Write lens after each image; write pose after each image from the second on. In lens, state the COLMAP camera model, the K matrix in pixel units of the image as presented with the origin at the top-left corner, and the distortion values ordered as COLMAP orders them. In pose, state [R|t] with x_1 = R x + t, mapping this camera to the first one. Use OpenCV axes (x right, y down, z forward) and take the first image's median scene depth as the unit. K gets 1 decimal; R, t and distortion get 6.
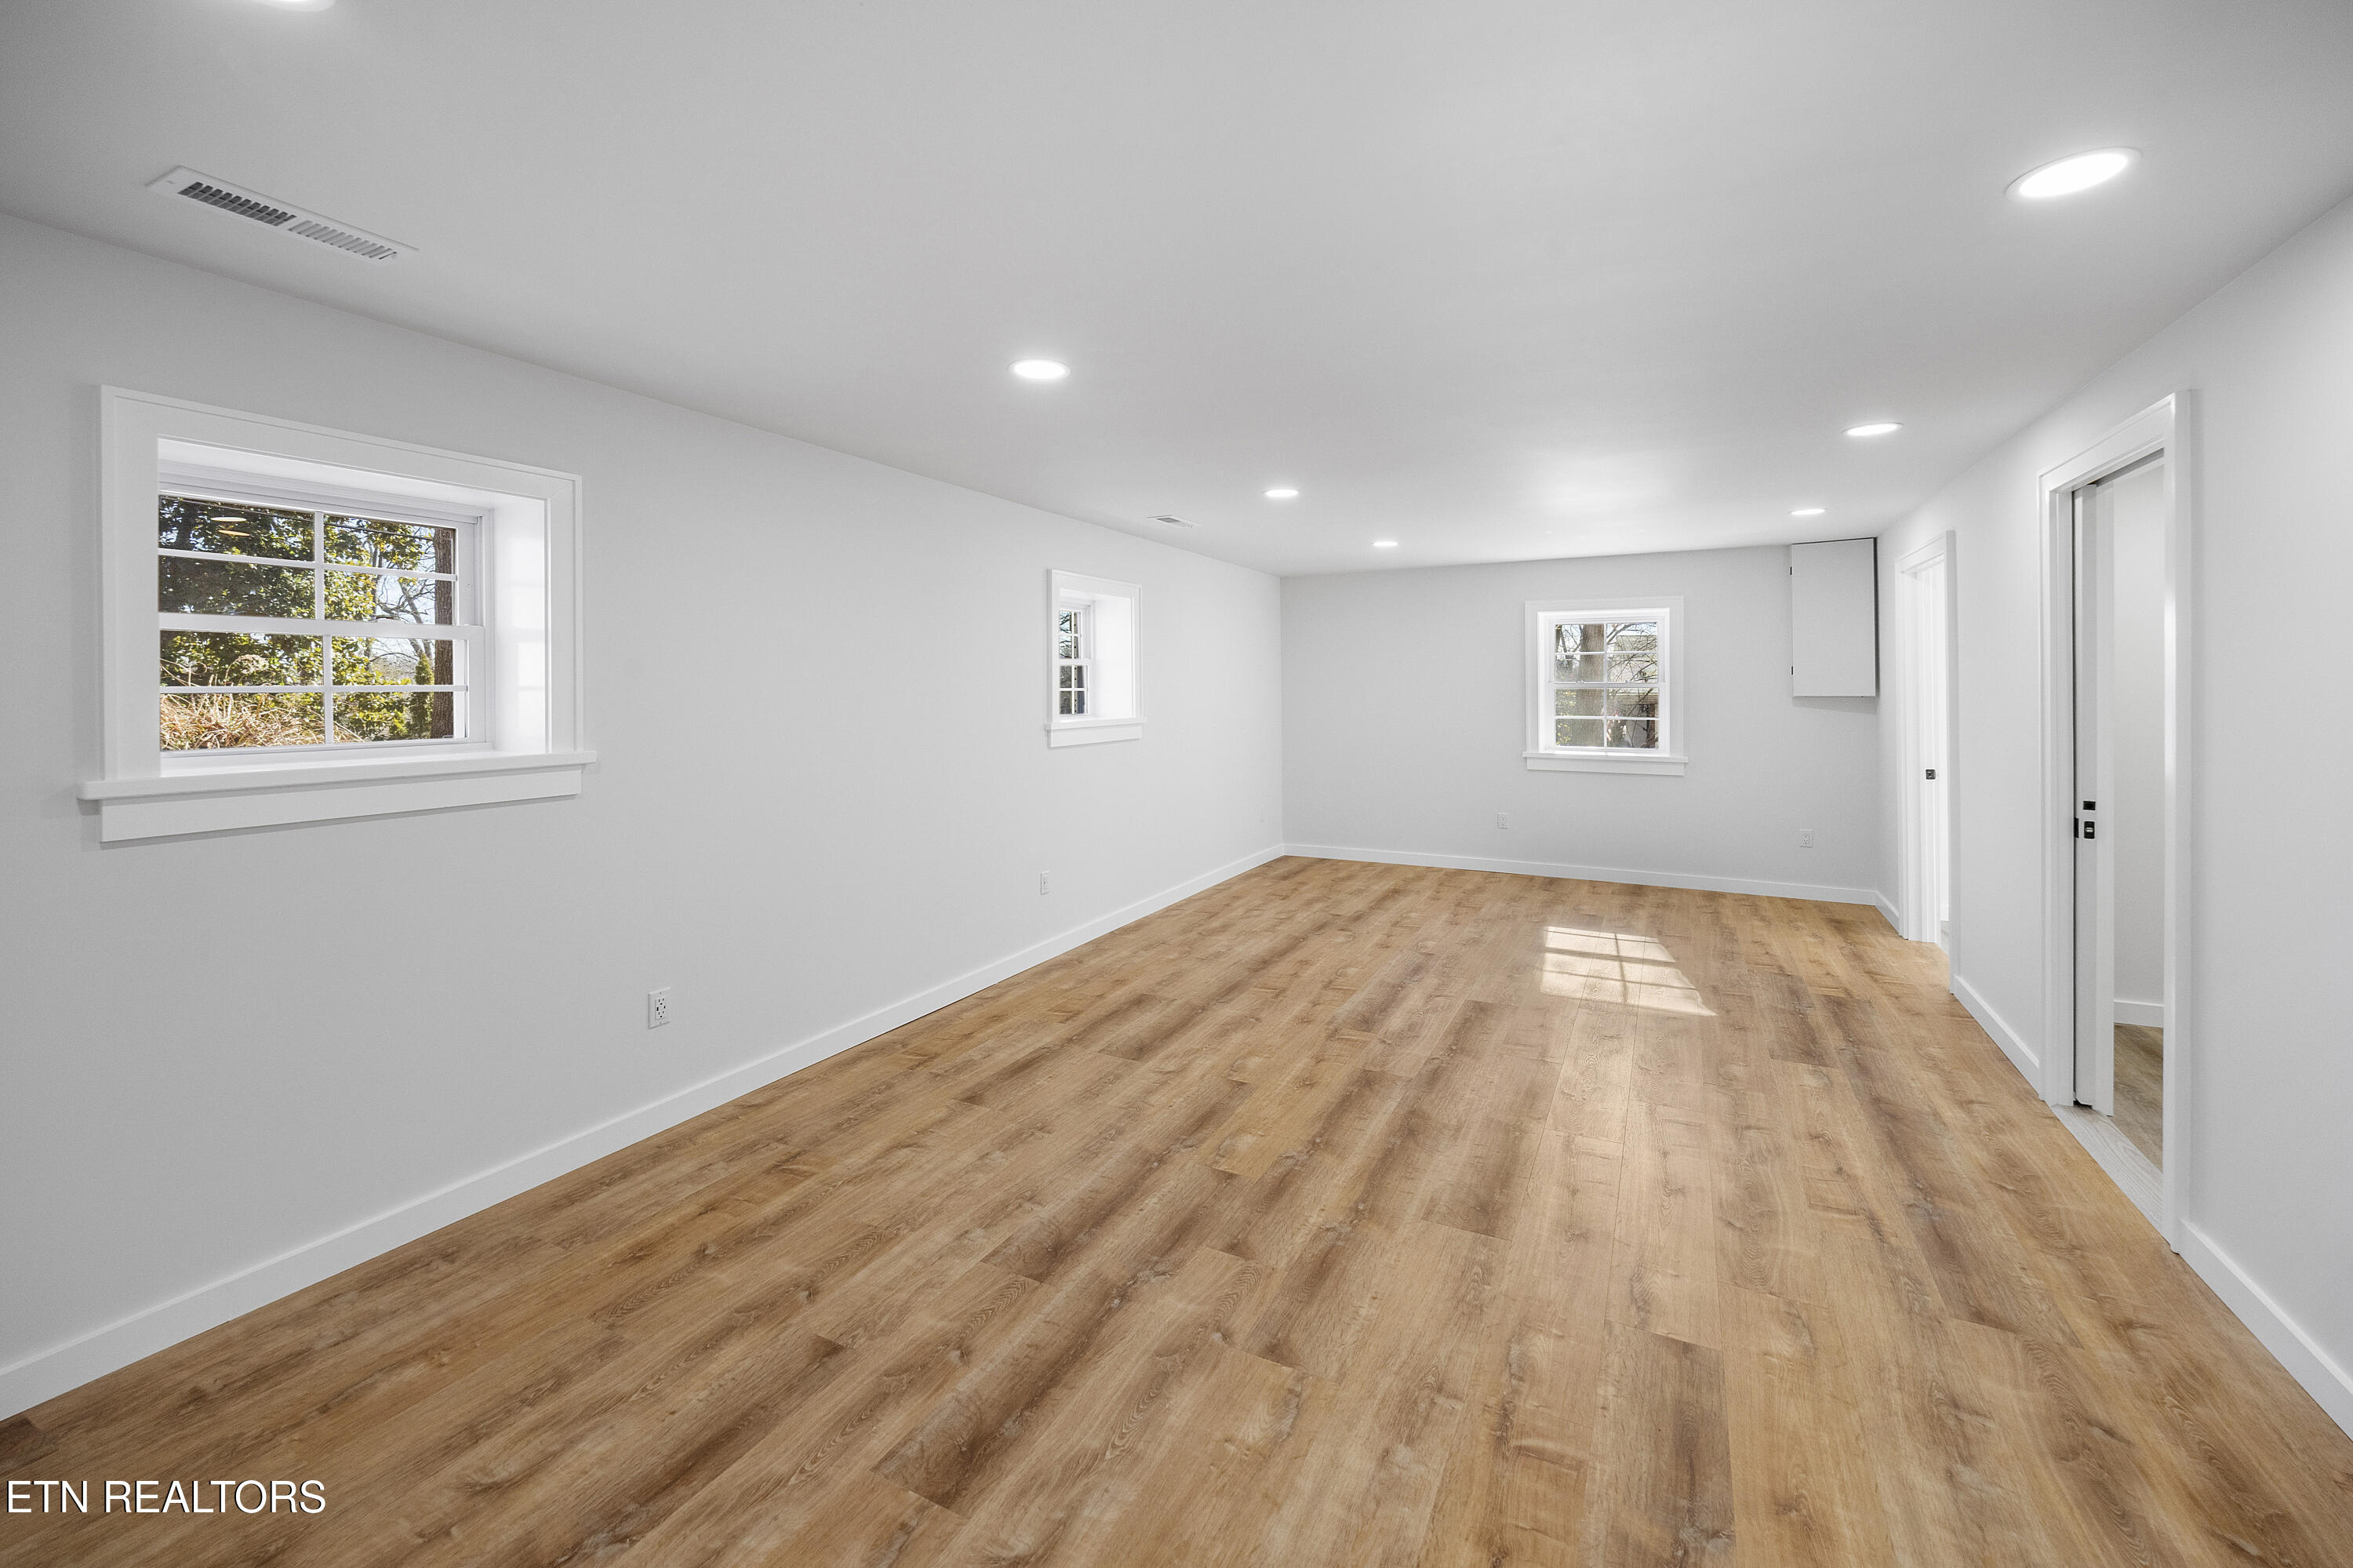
lens RADIAL K [[969.4, 0, 1176.5], [0, 969.4, 784.0], [0, 0, 1]] dist [-0.001195, -0.000063]
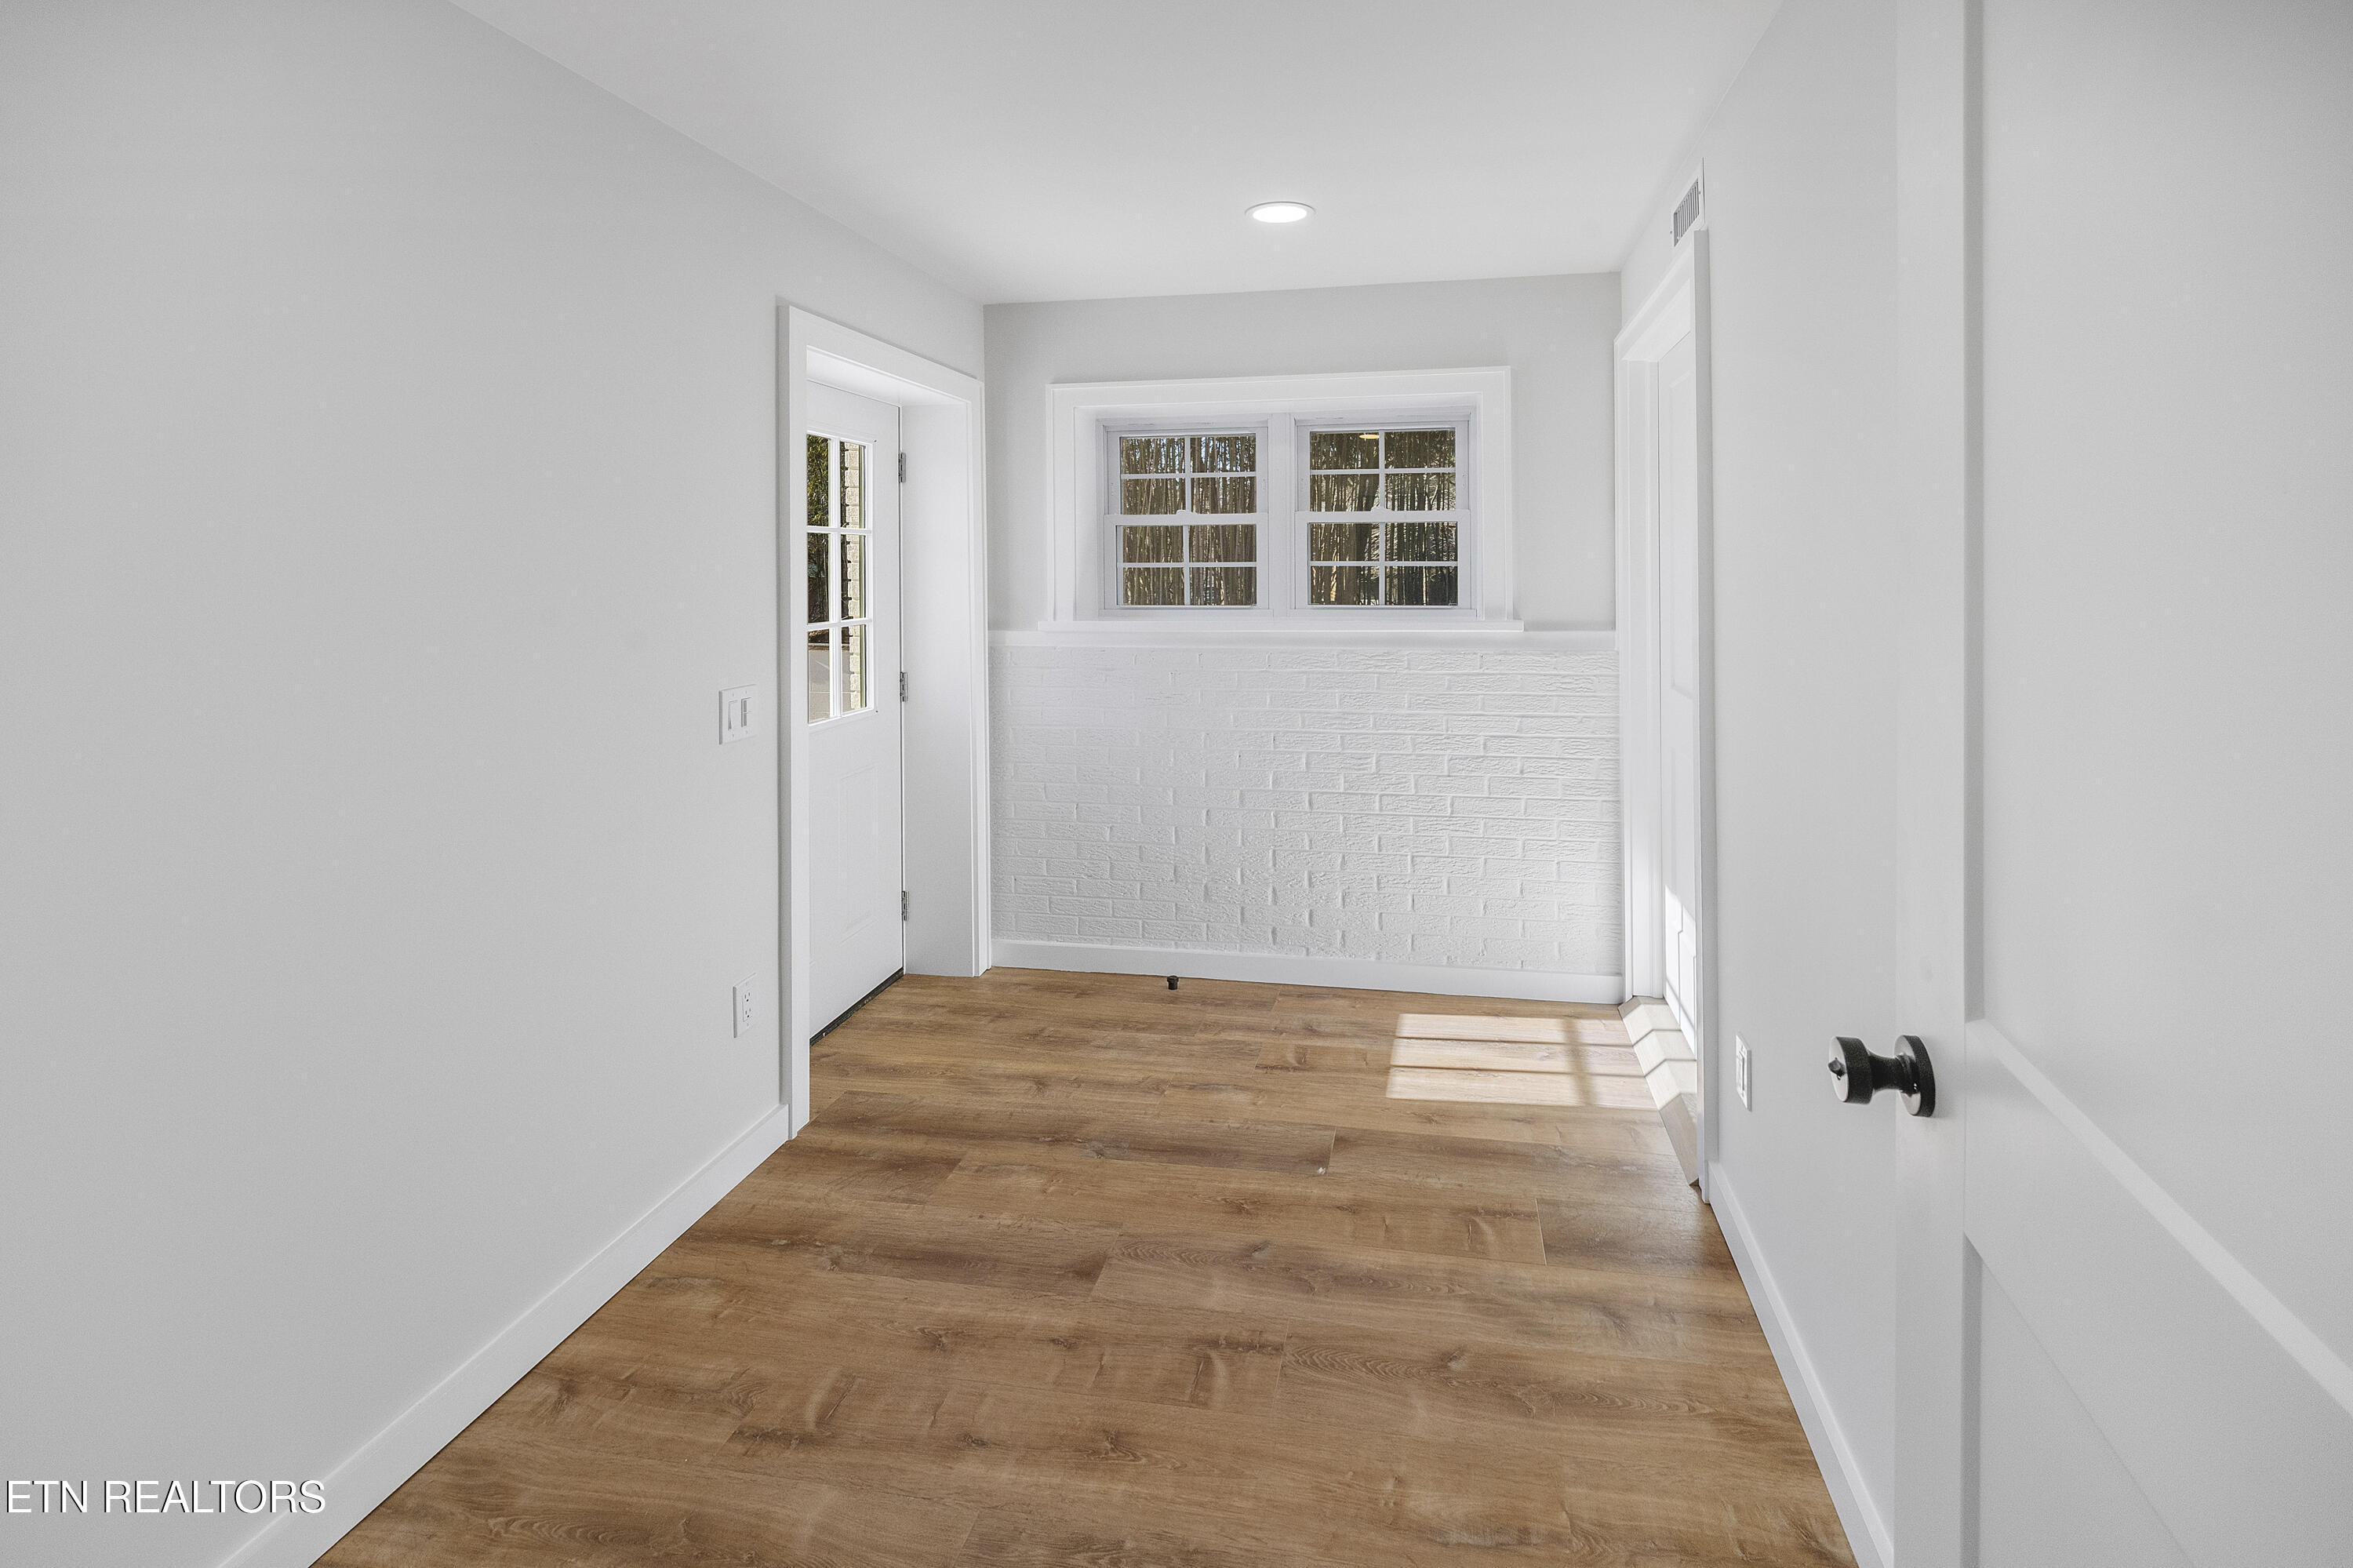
lens RADIAL K [[1066.1, 0, 1176.5], [0, 1066.1, 784.0], [0, 0, 1]] dist [0.002214, 0.000206]
pose [[-0.220845, -0.199055, 0.954780, -0.890750], [0.123336, 0.965392, 0.229796, -0.126831], [-0.967479, 0.168508, -0.188651, 1.234078]]
